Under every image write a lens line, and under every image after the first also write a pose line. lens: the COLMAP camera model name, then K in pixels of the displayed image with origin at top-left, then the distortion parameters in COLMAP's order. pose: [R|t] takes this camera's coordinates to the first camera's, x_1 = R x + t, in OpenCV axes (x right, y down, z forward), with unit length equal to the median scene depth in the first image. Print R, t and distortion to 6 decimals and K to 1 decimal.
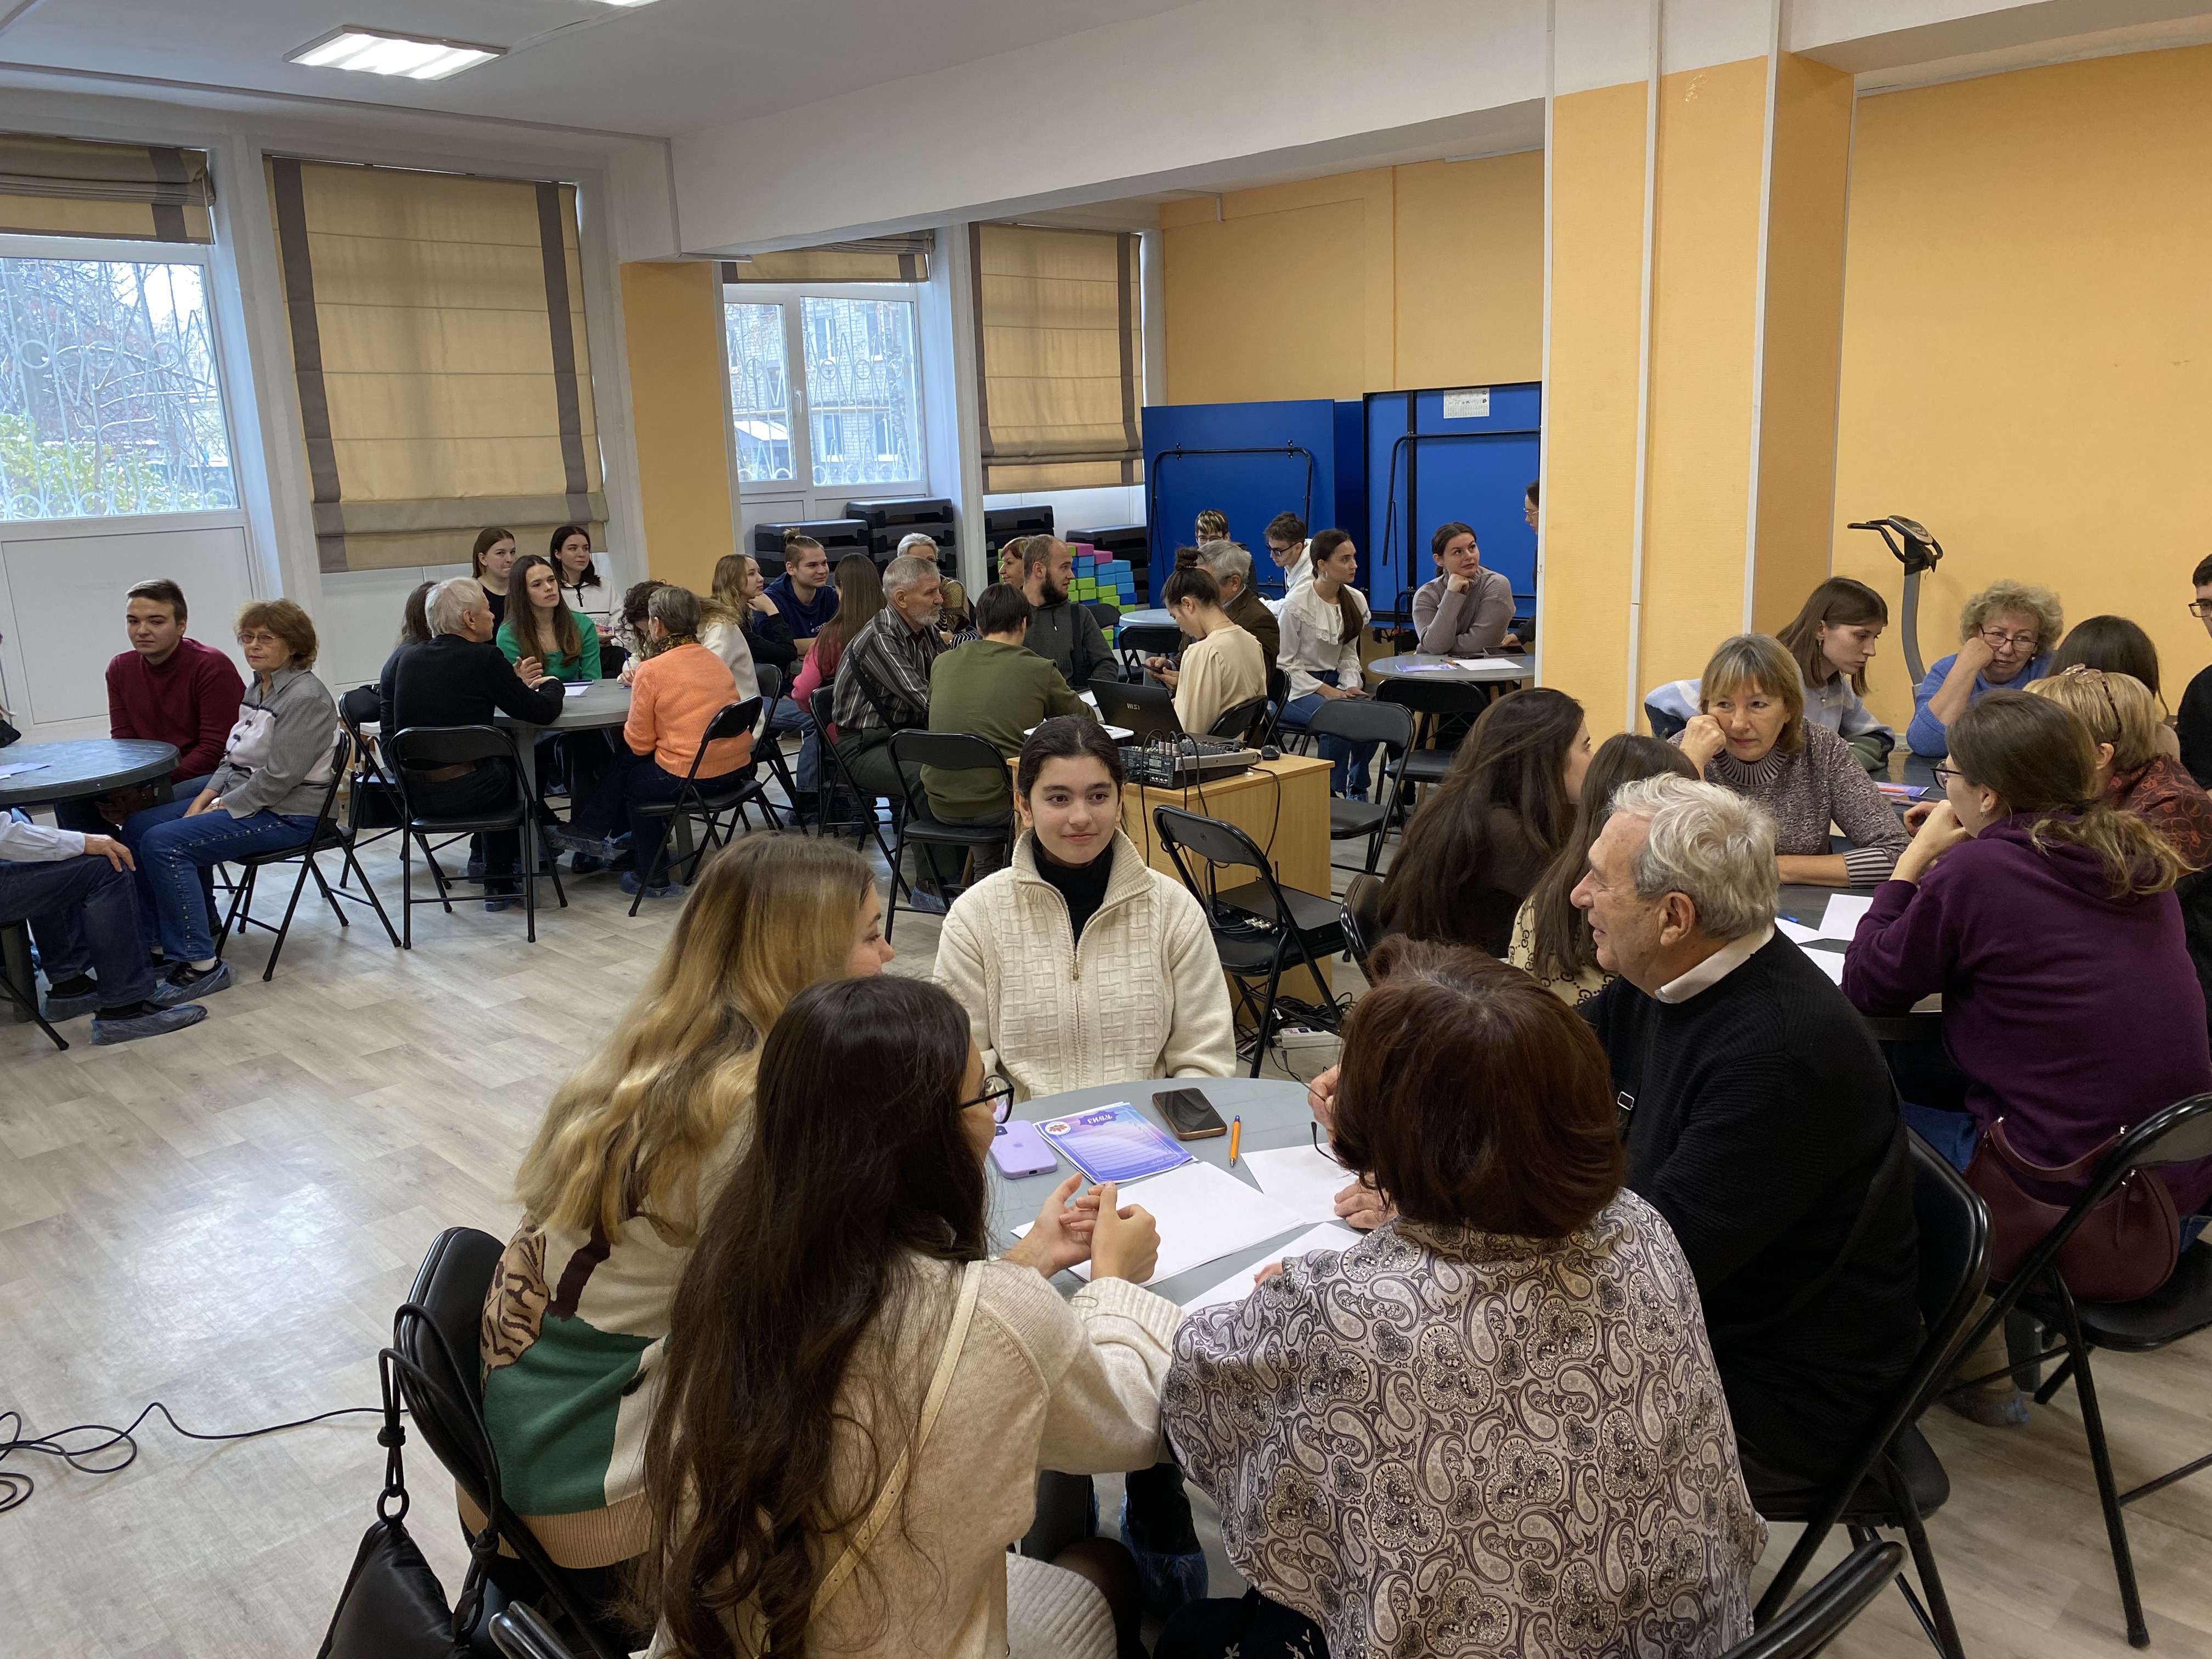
lens RADIAL K [[1683.8, 0, 1097.2], [0, 1683.8, 849.1], [0, 0, 1]] dist [0.003139, -0.000018]
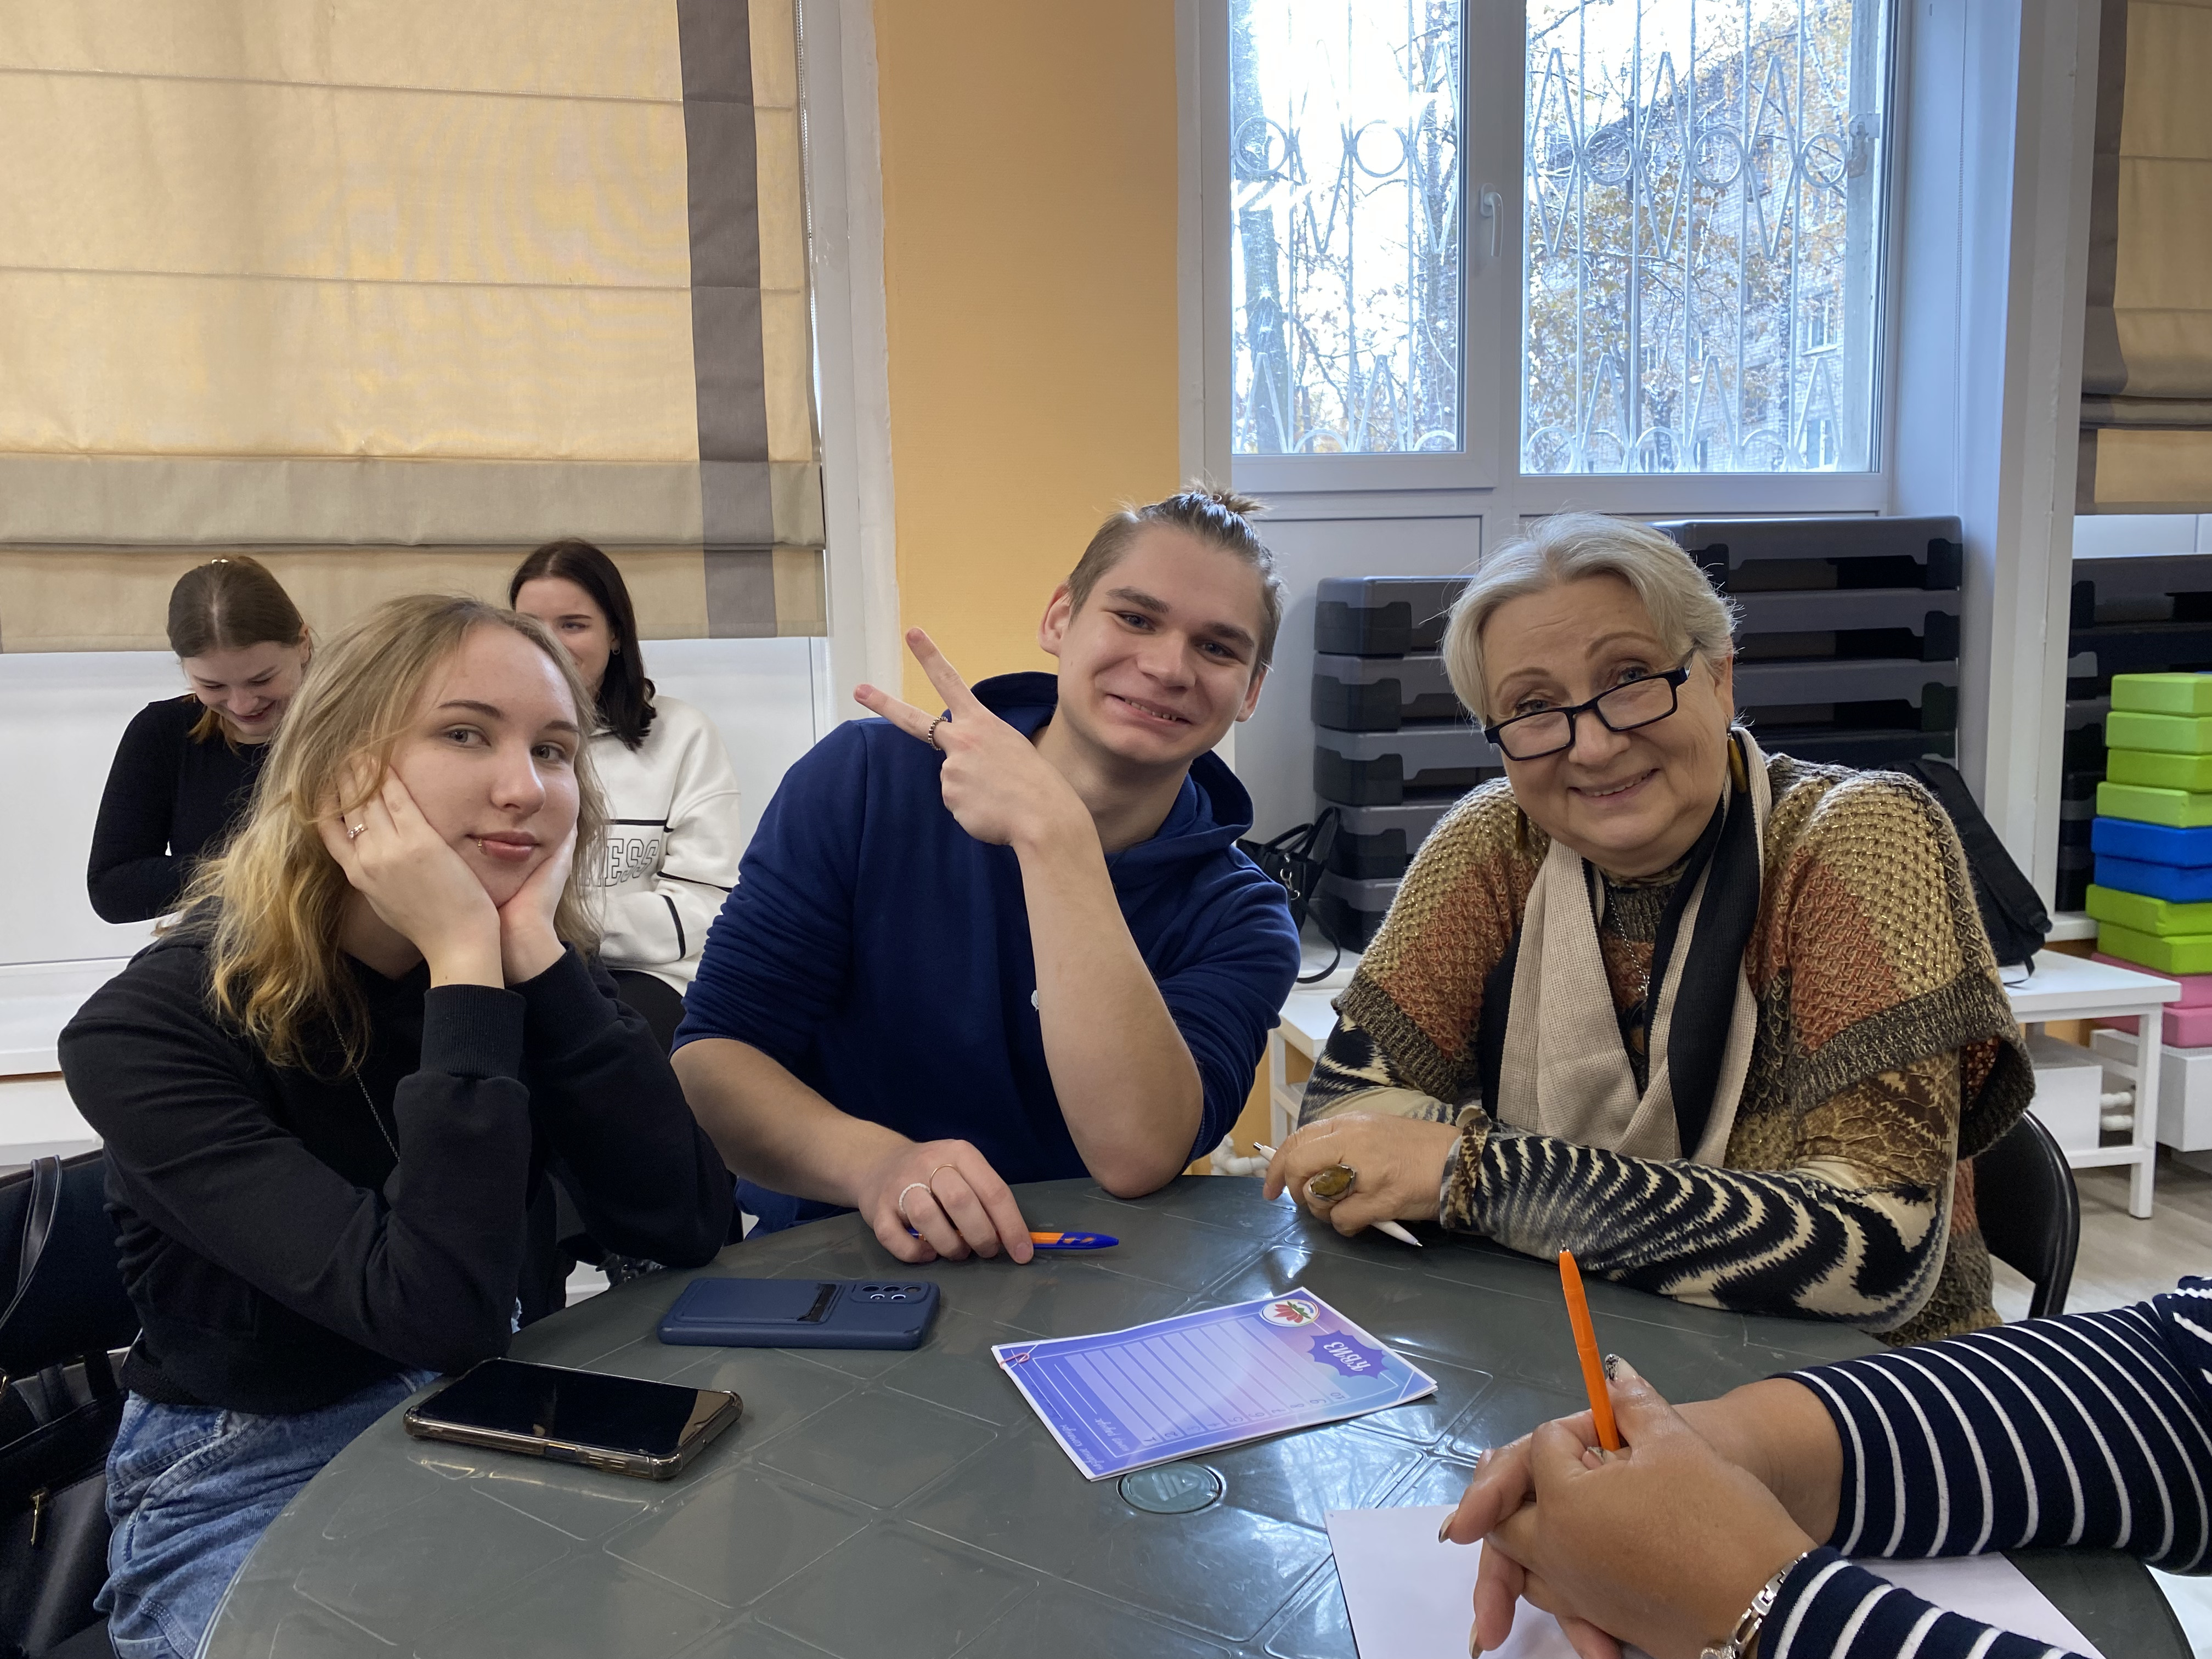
lens RADIAL K [[1683.8, 0, 1097.2], [0, 1683.8, 849.1], [0, 0, 1]] dist [0.003139, -0.000018]
pose [[0.852010, 0.088554, -0.515981, -0.056490], [-0.129652, 0.990579, -0.044082, -0.111167], [0.507217, 0.104456, 0.855465, 0.654667]]
